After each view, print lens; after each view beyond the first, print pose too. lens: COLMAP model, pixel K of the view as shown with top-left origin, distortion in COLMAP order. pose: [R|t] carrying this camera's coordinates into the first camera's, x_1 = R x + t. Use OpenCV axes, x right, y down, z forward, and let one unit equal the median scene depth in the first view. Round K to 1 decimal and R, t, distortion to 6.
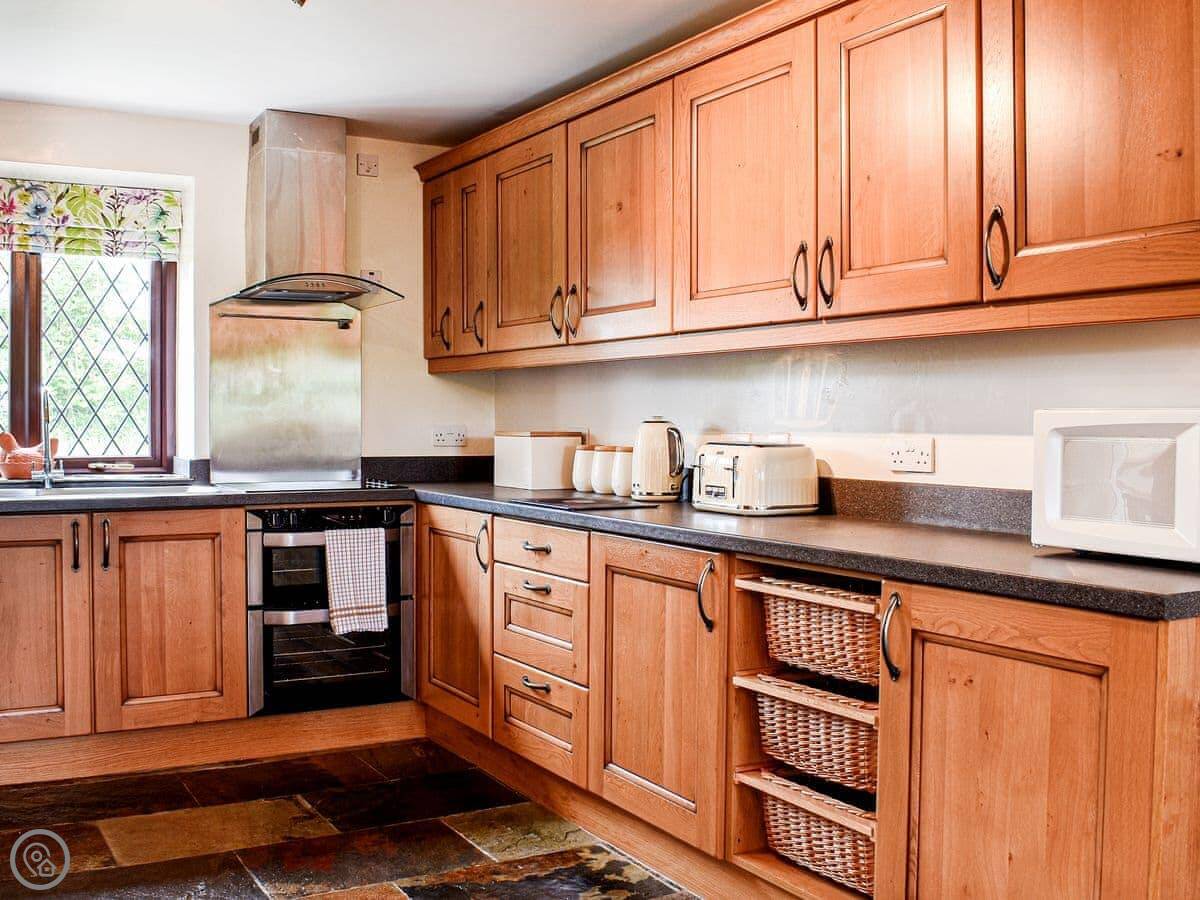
lens RADIAL K [[1237.1, 0, 600.0], [0, 1237.1, 450.0], [0, 0, 1]] dist [-0.093218, -0.010656]
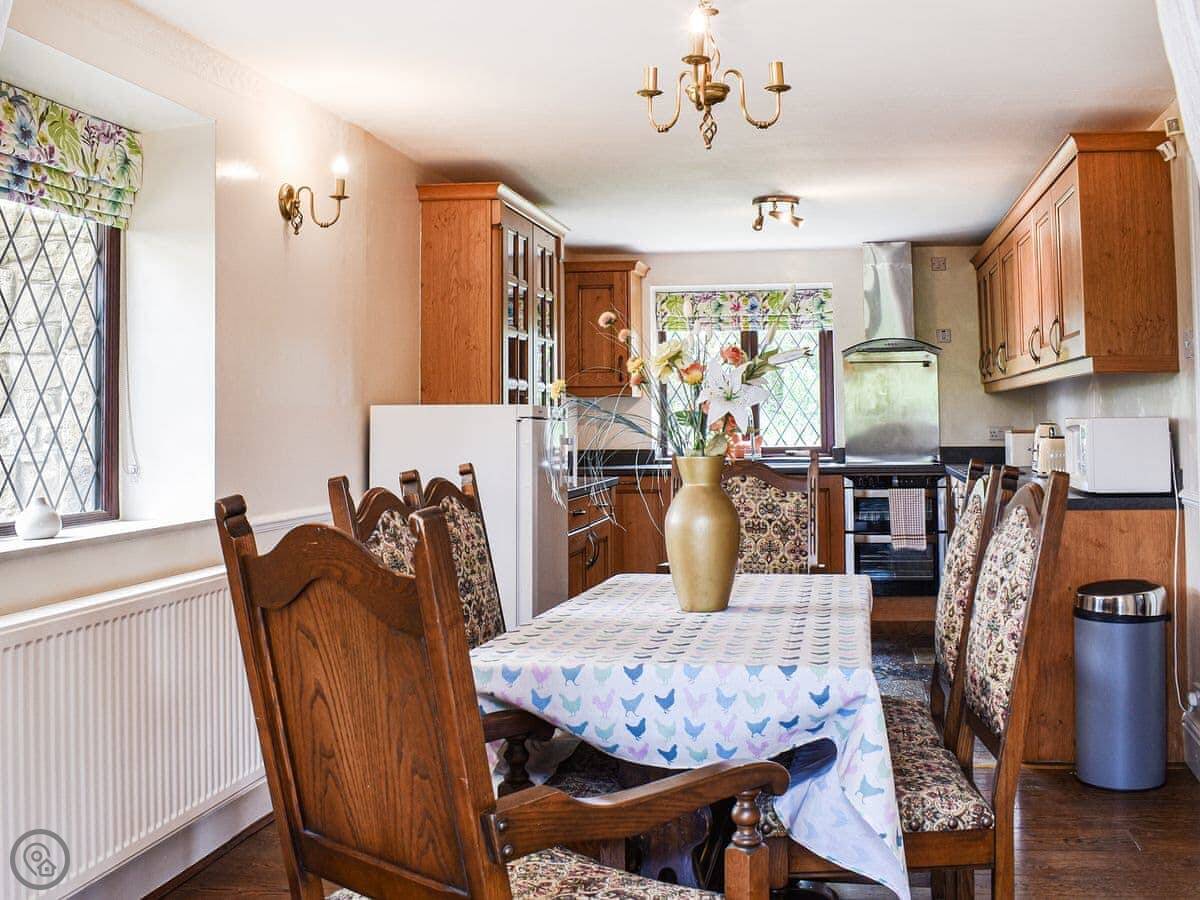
lens RADIAL K [[1237.1, 0, 600.0], [0, 1237.1, 450.0], [0, 0, 1]] dist [-0.093218, -0.010656]
pose [[0.758966, 0.002090, -0.651127, 0.542956], [-0.001646, 0.999998, 0.001291, 0.009001], [0.651129, 0.000092, 0.758967, -0.521248]]
